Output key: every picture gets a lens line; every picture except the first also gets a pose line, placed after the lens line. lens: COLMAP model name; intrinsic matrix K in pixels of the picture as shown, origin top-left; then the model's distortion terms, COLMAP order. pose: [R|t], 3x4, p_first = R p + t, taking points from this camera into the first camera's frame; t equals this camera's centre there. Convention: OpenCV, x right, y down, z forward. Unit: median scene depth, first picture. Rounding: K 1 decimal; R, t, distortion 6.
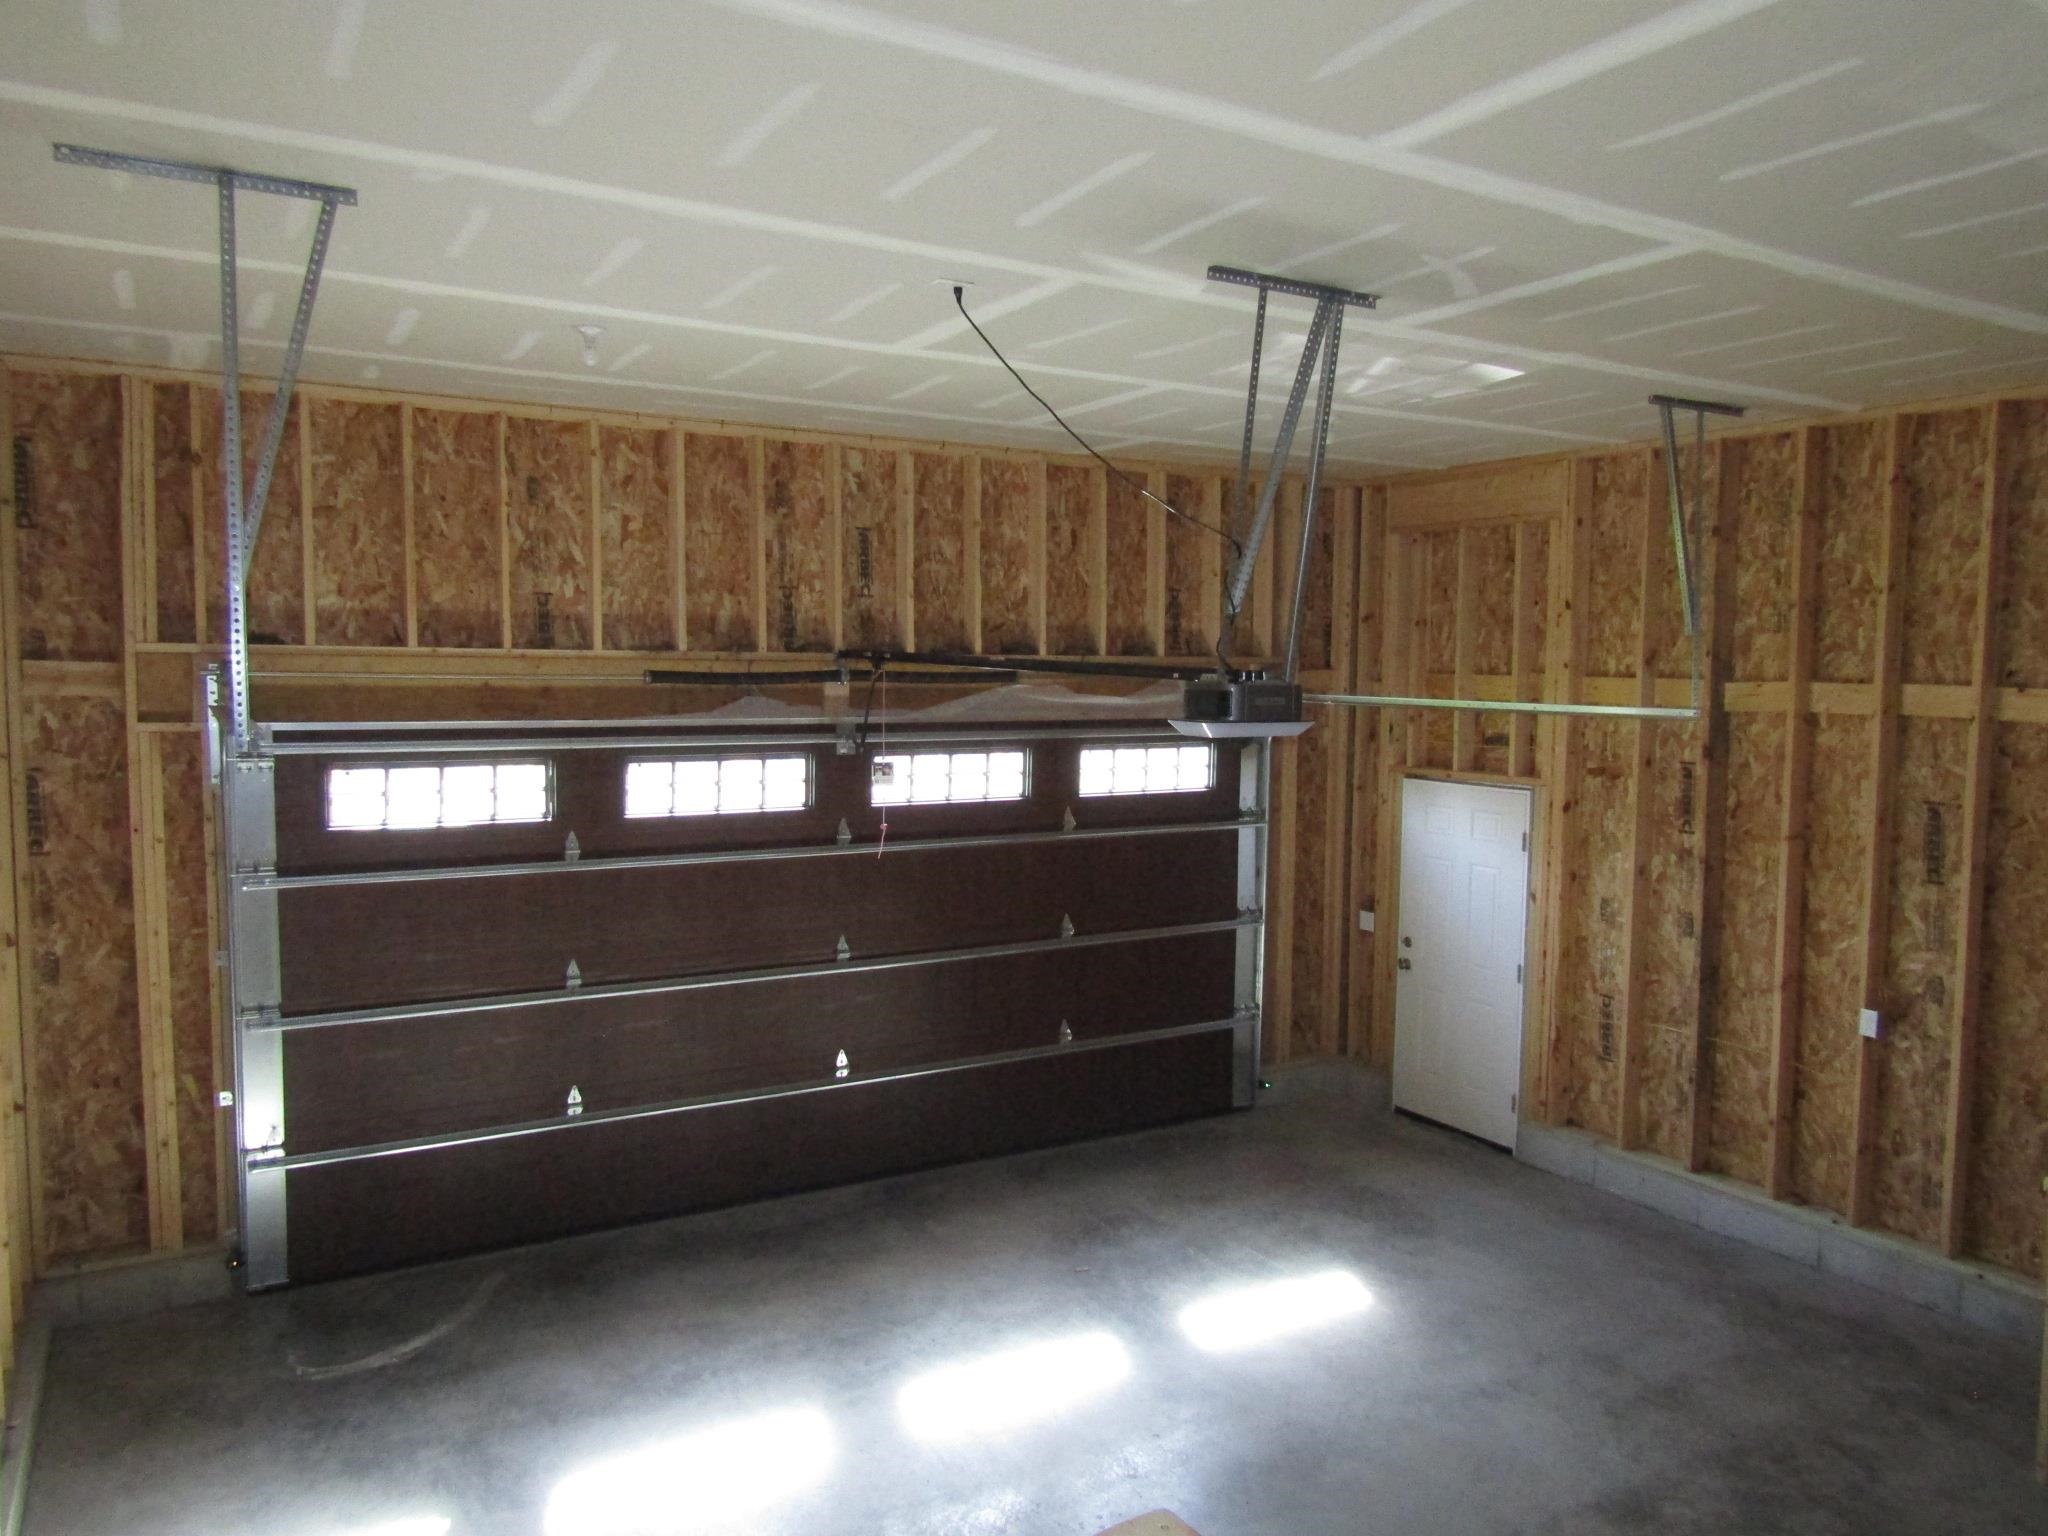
lens RADIAL K [[1450.5, 0, 1024.0], [0, 1450.5, 768.0], [0, 0, 1]] dist [0.005559, -0.000613]
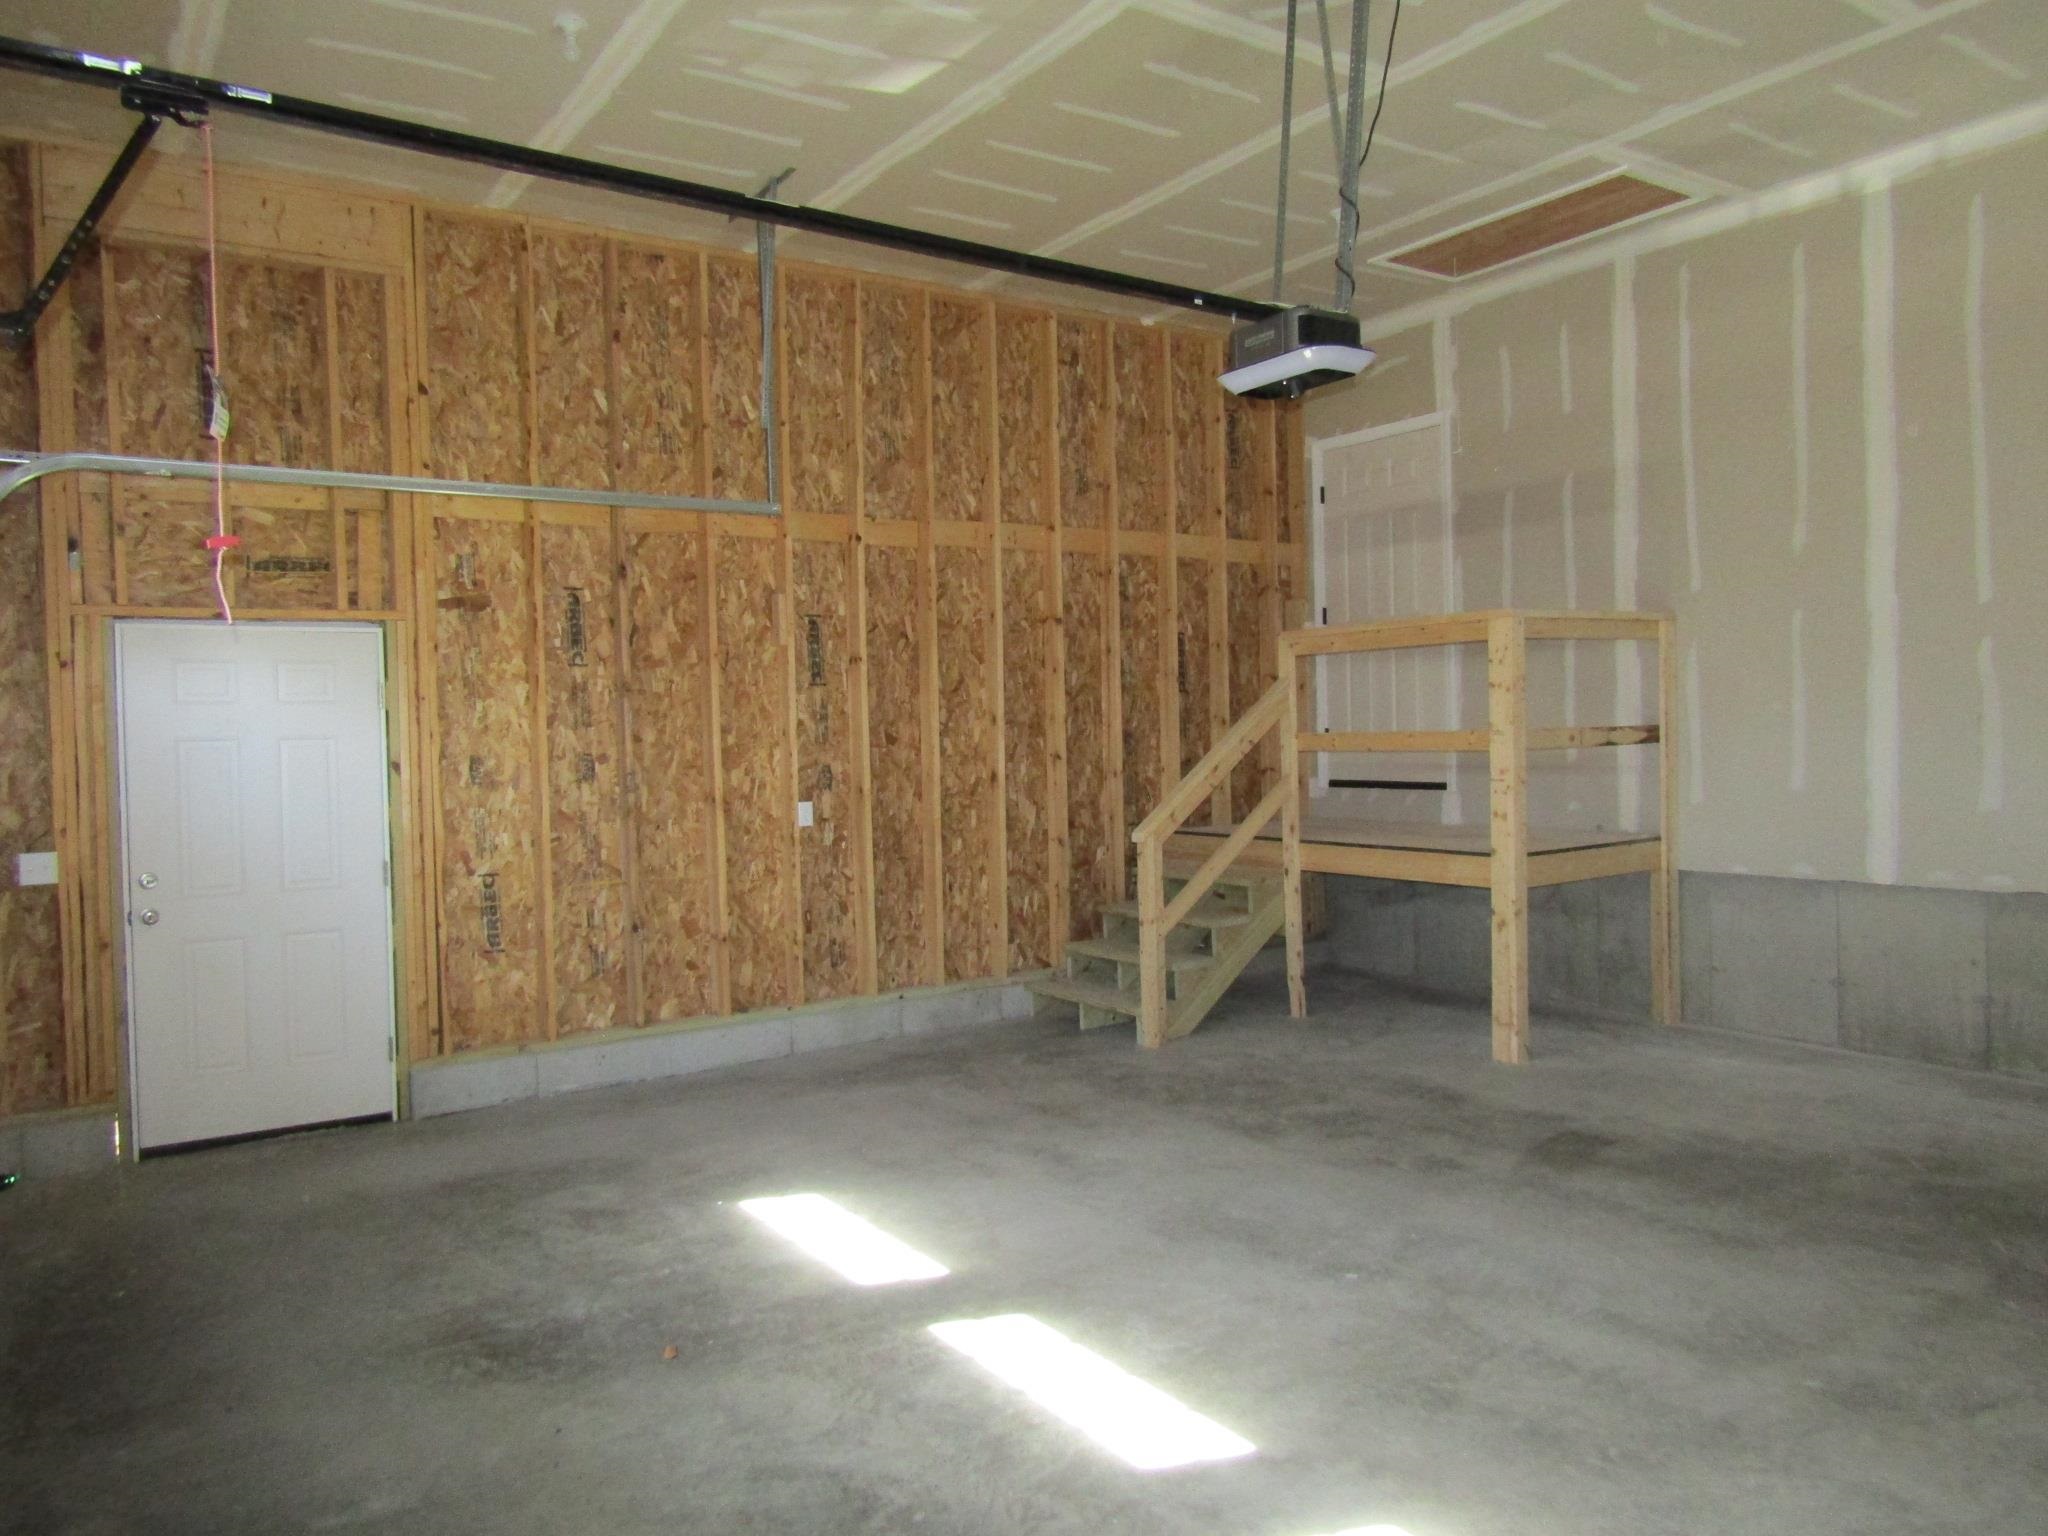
lens RADIAL K [[1450.5, 0, 1024.0], [0, 1450.5, 768.0], [0, 0, 1]] dist [0.005559, -0.000613]
pose [[-0.052950, -0.032710, 0.998061, -0.488743], [0.096816, 0.994587, 0.037732, 0.106000], [-0.993893, 0.098626, -0.049497, 0.815500]]
